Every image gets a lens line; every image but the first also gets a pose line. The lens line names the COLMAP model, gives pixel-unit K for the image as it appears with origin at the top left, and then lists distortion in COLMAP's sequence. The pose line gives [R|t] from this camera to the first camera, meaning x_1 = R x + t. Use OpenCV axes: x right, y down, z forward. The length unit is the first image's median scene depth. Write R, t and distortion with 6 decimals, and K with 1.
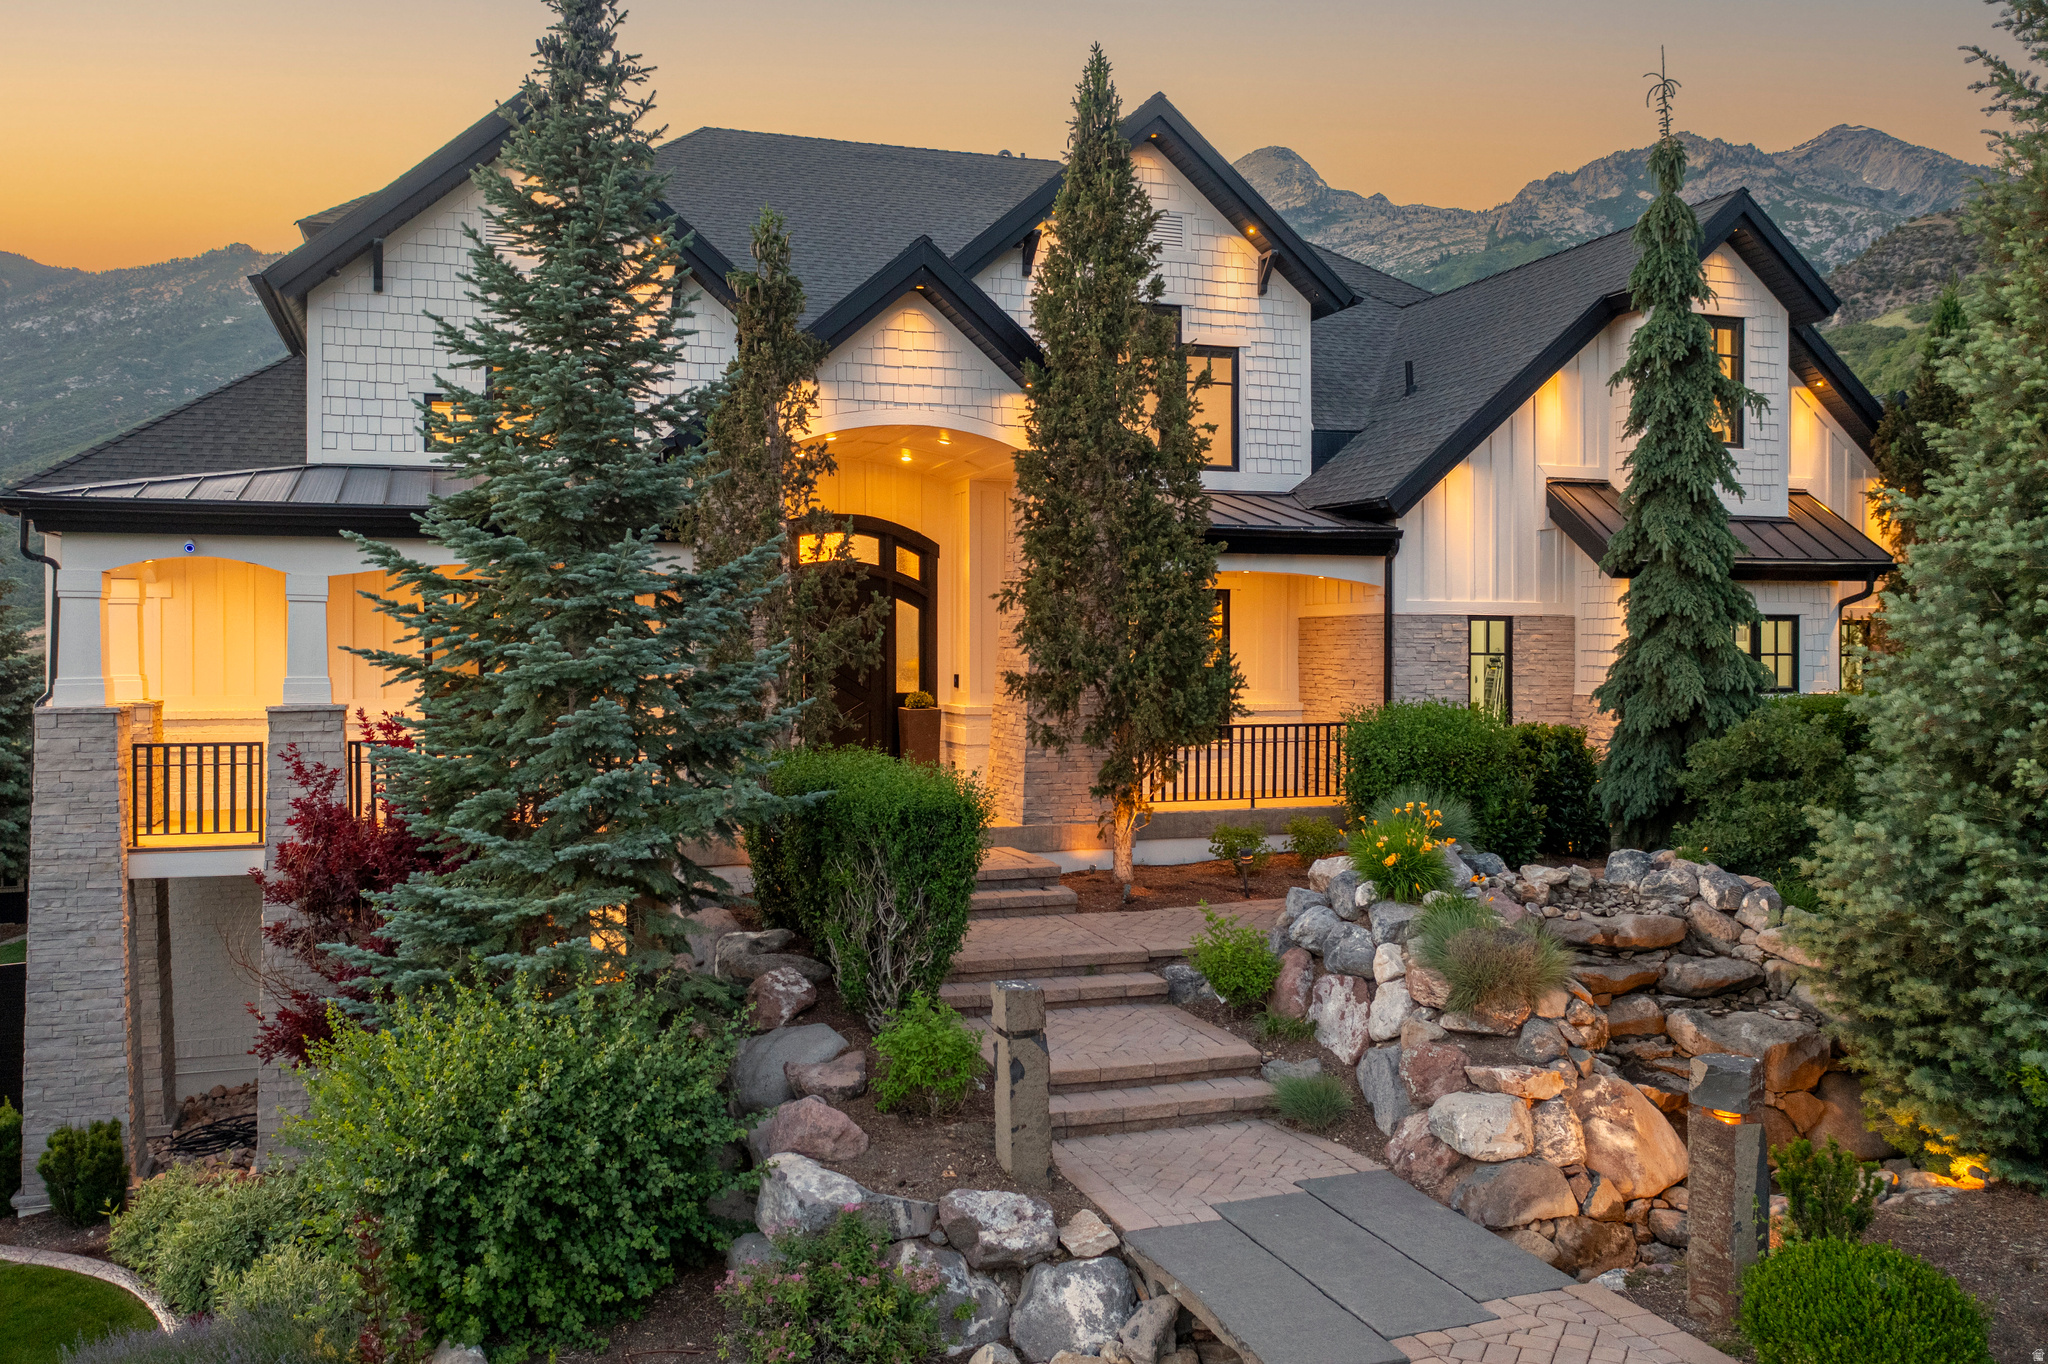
lens RADIAL K [[1586.8, 0, 982.2], [0, 1586.8, 676.8], [0, 0, 1]] dist [-0.016001, -0.001771]
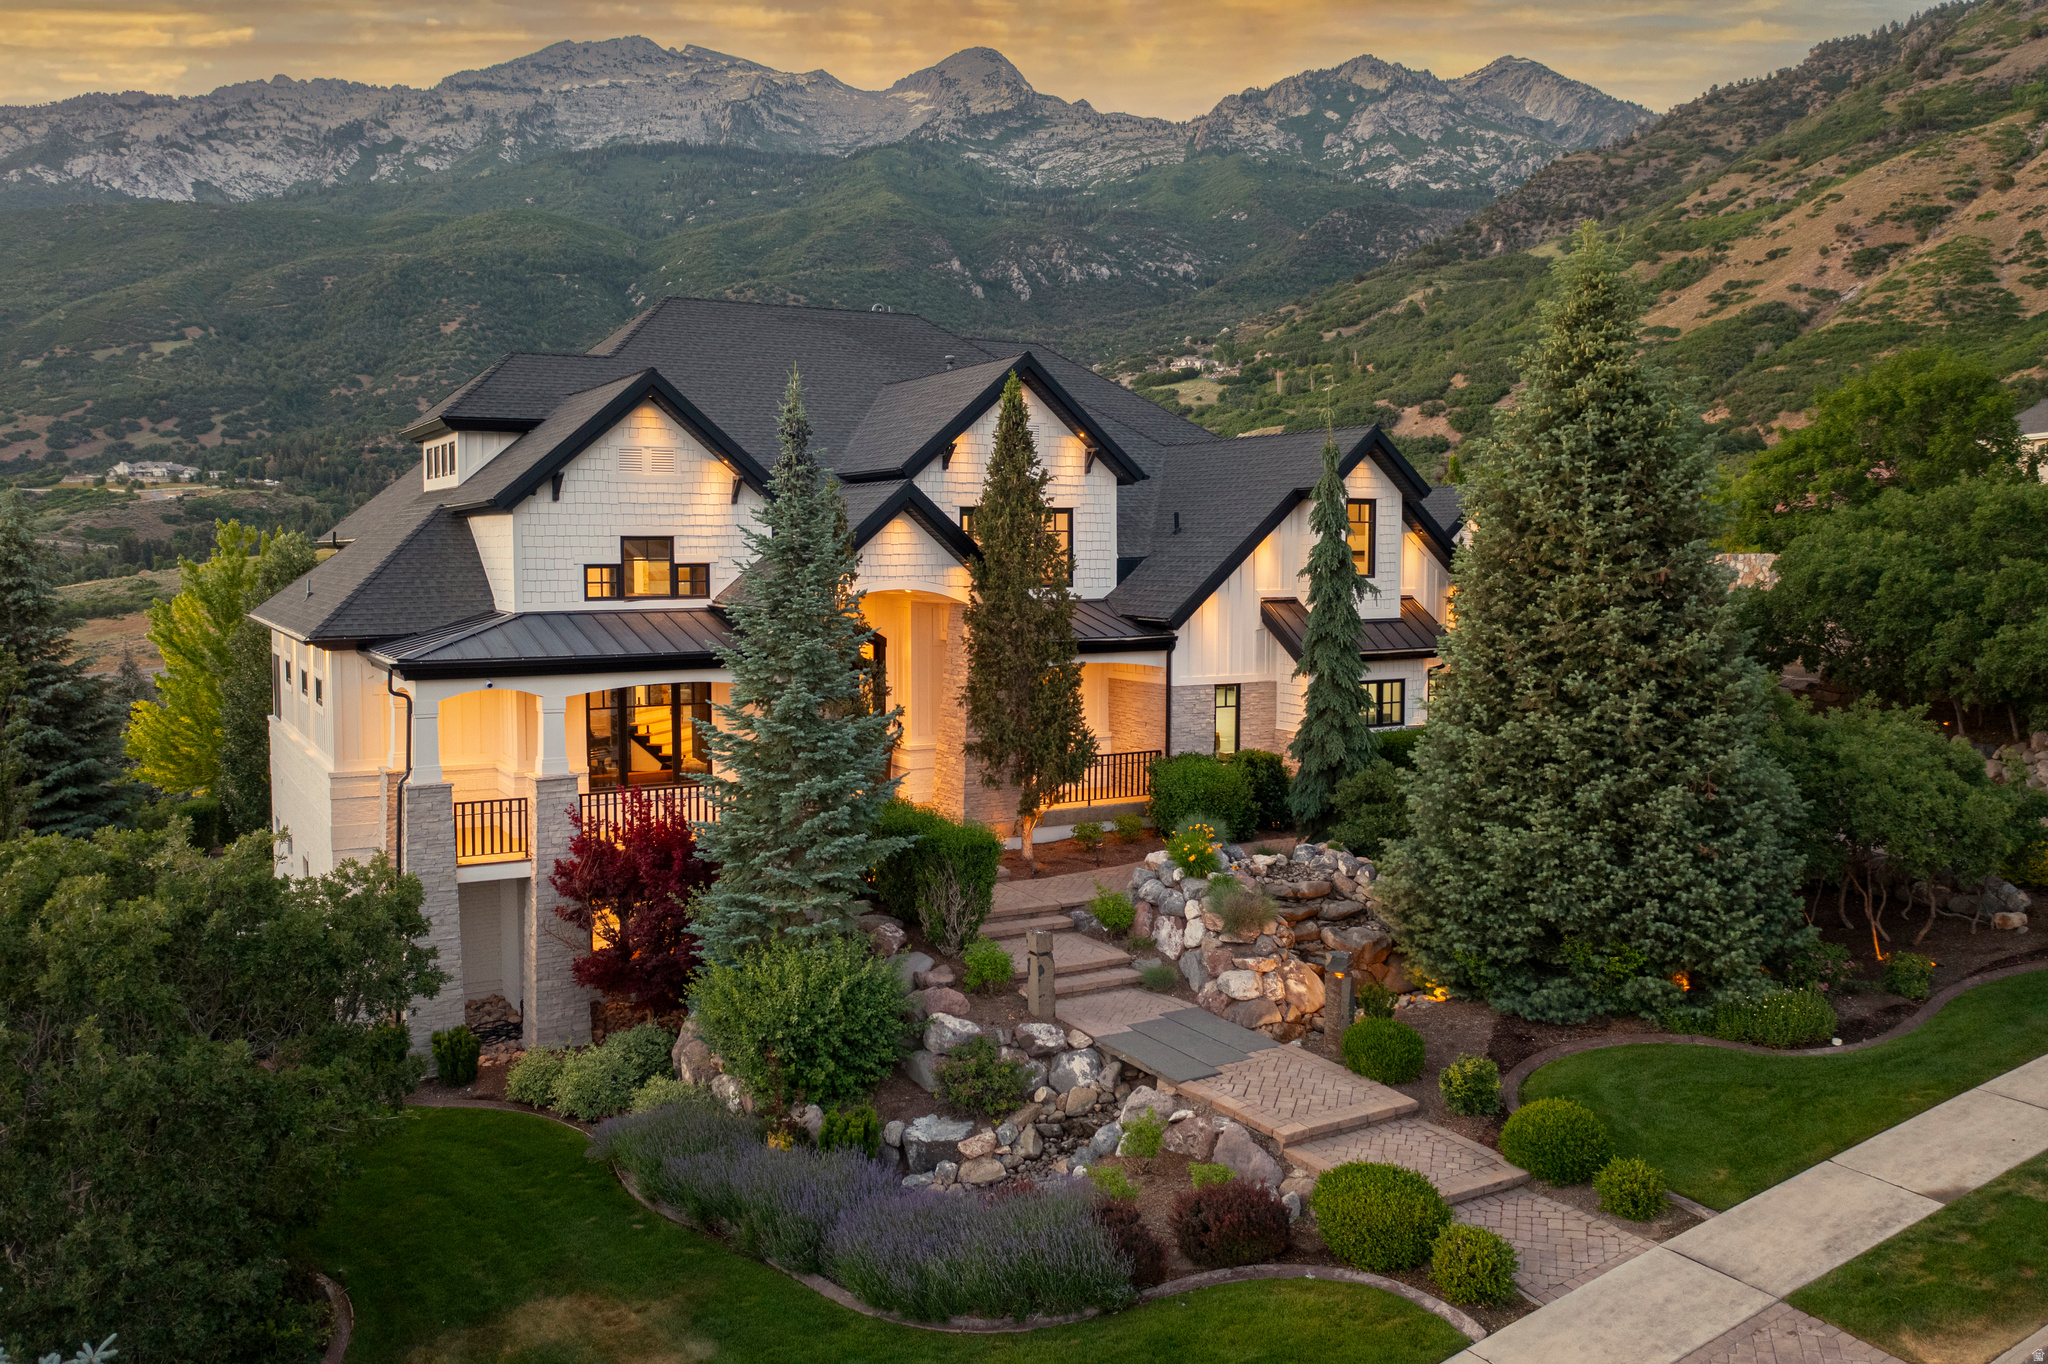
lens RADIAL K [[1586.8, 0, 982.2], [0, 1586.8, 676.8], [0, 0, 1]] dist [-0.016001, -0.001771]
pose [[0.983279, -0.014935, 0.181490, -0.322829], [0.003434, 0.997975, 0.063518, -0.214089], [-0.182072, -0.061832, 0.981339, -0.803959]]
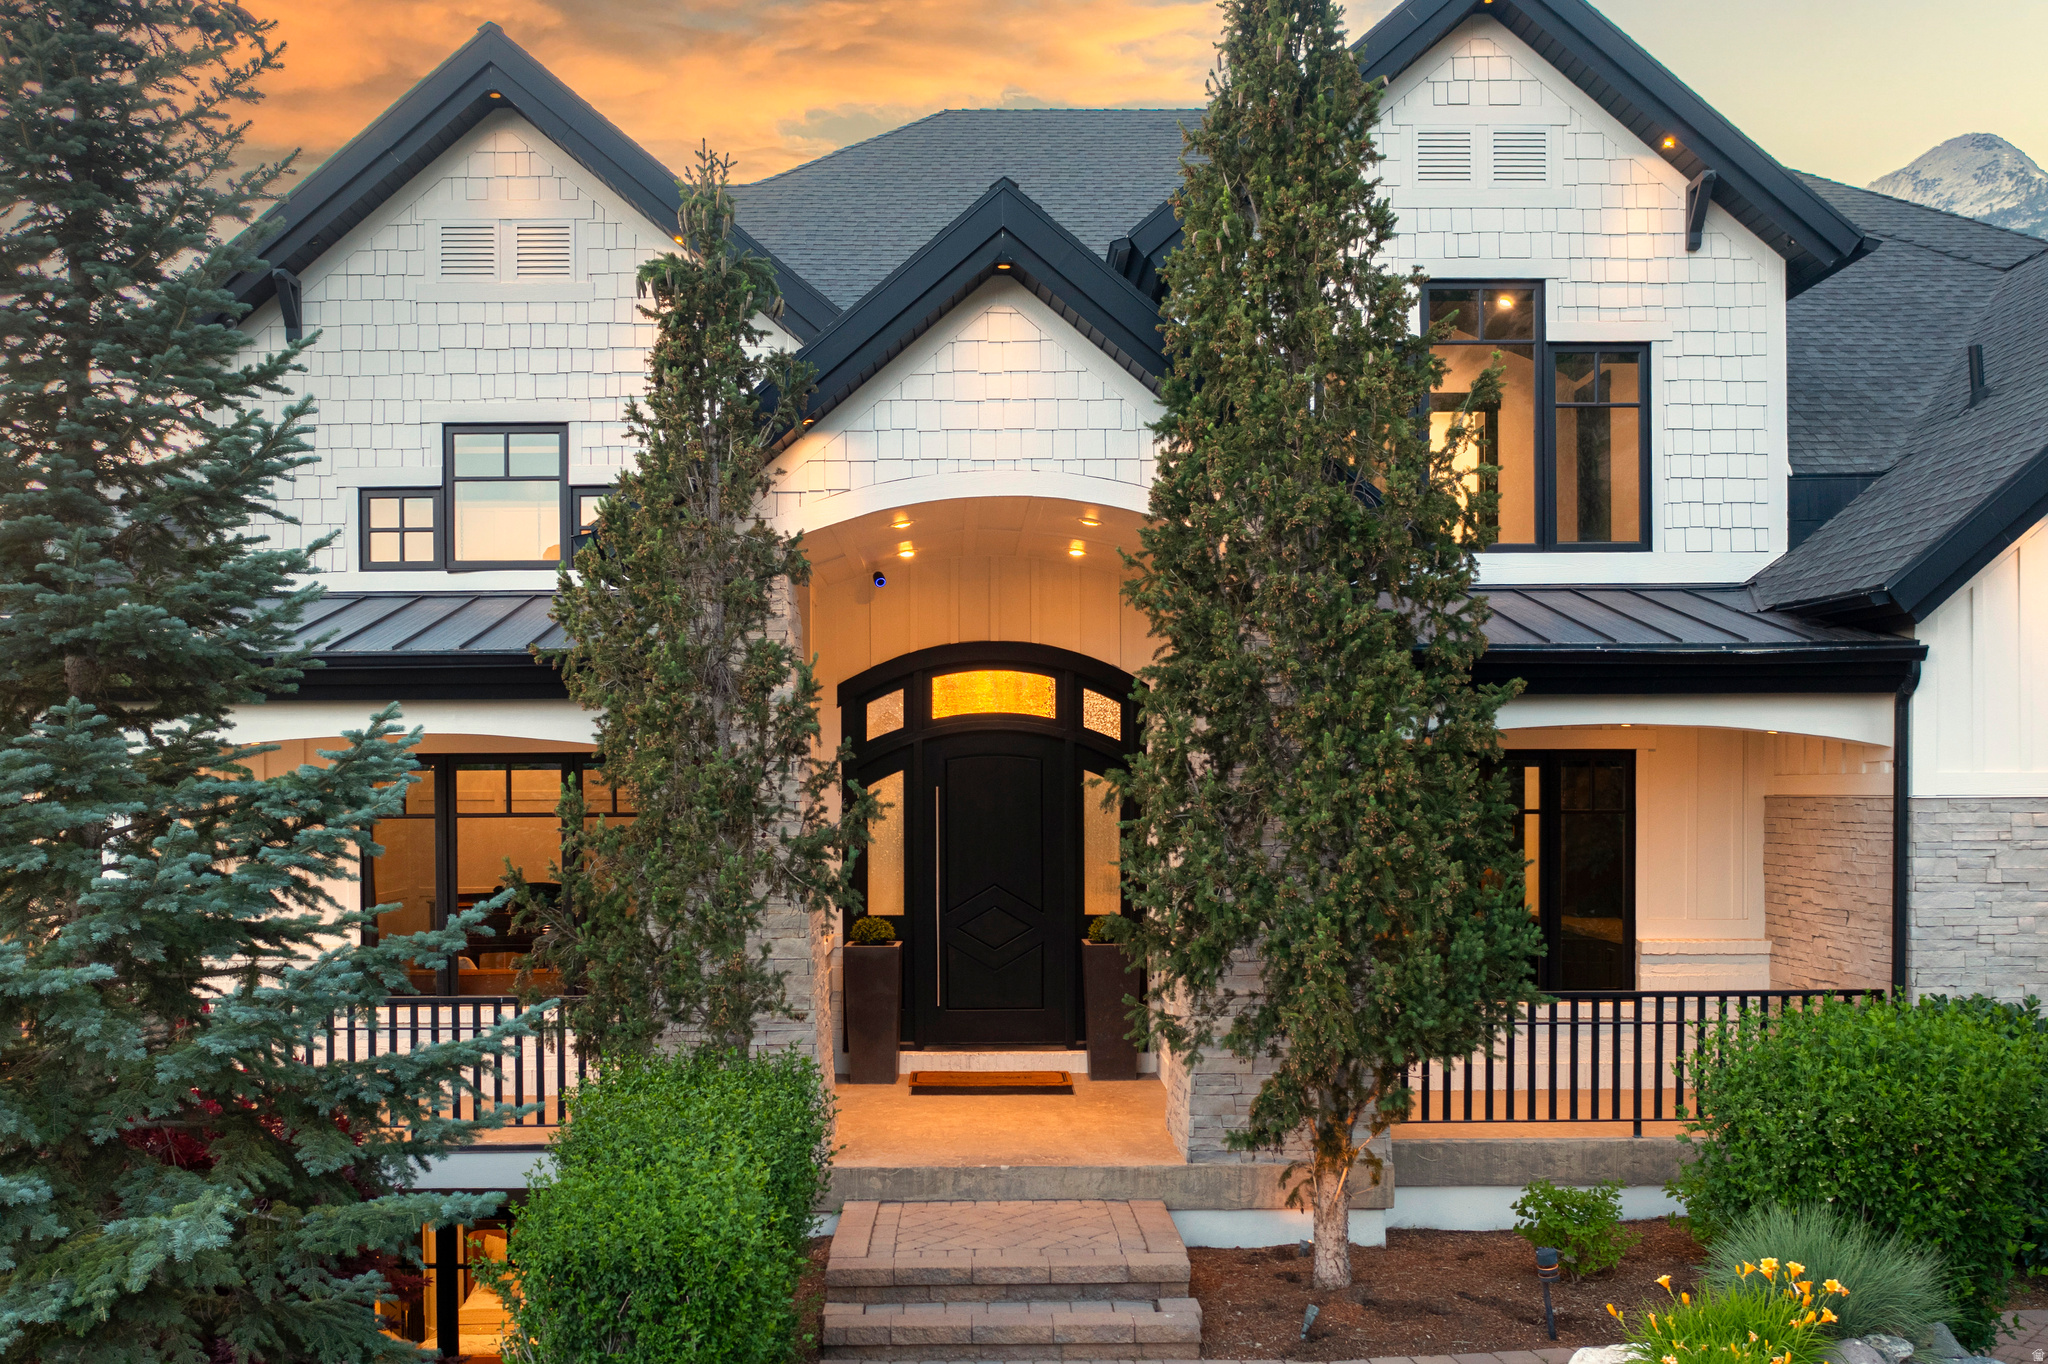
lens RADIAL K [[1842.1, 0, 992.0], [0, 1842.1, 805.8], [0, 0, 1]] dist [-0.013588, -0.001113]
pose [[0.952319, 0.000446, -0.305103, 0.207787], [-0.002151, 0.999984, -0.005252, -0.045091], [0.305095, 0.005658, 0.952305, 0.408298]]
